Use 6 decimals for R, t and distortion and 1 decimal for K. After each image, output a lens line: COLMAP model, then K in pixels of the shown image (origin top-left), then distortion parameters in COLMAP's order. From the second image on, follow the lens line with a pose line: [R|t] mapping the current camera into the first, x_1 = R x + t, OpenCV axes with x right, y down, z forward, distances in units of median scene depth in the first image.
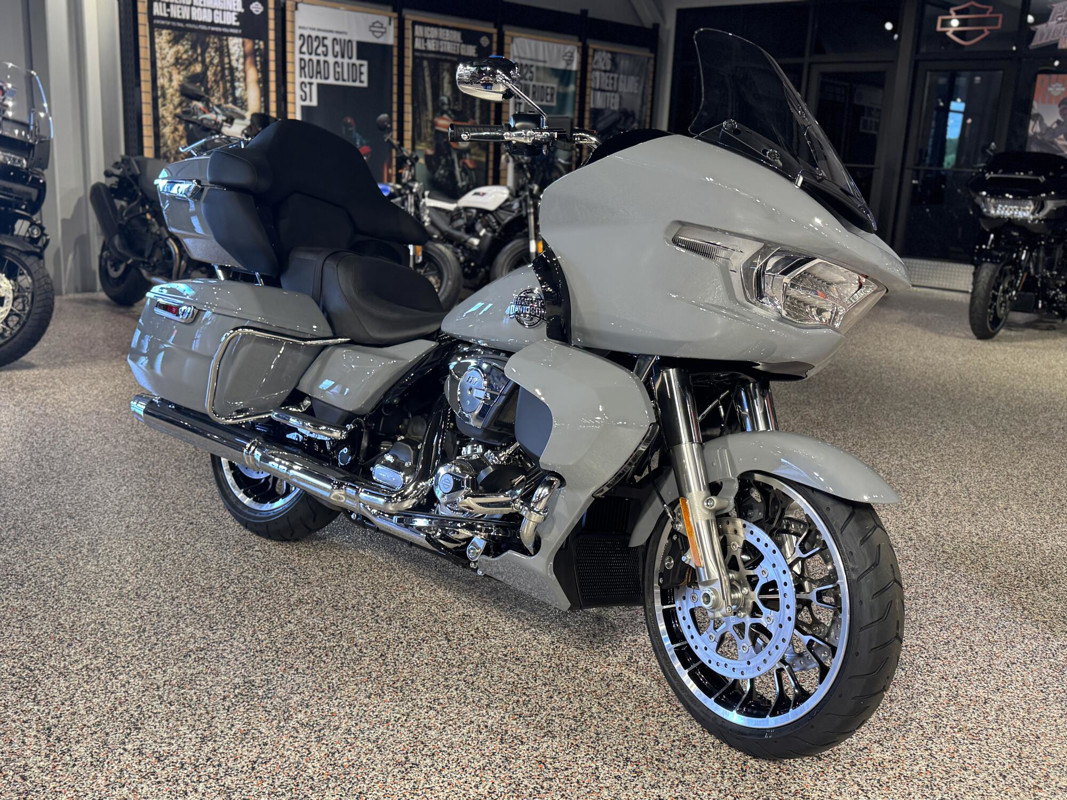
lens RADIAL K [[1057.7, 0, 533.5], [0, 1057.7, 400.0], [0, 0, 1]] dist [0.141759, -0.265003]
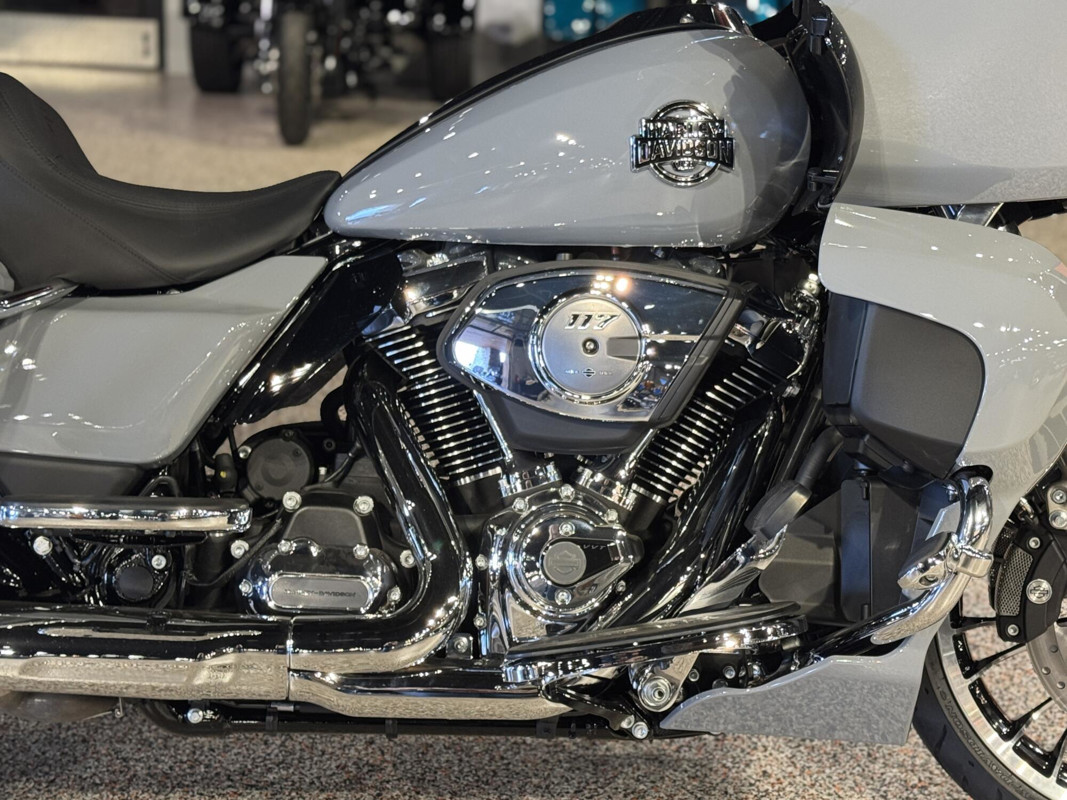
lens RADIAL K [[1930.8, 0, 530.6], [0, 1930.8, 428.2], [0, 0, 1]] dist [0.078780, 0.170248]
pose [[0.727265, -0.207318, 0.654297, -0.164888], [0.156019, 0.978270, 0.136552, -0.024092], [-0.668389, 0.002773, 0.743807, 0.110350]]
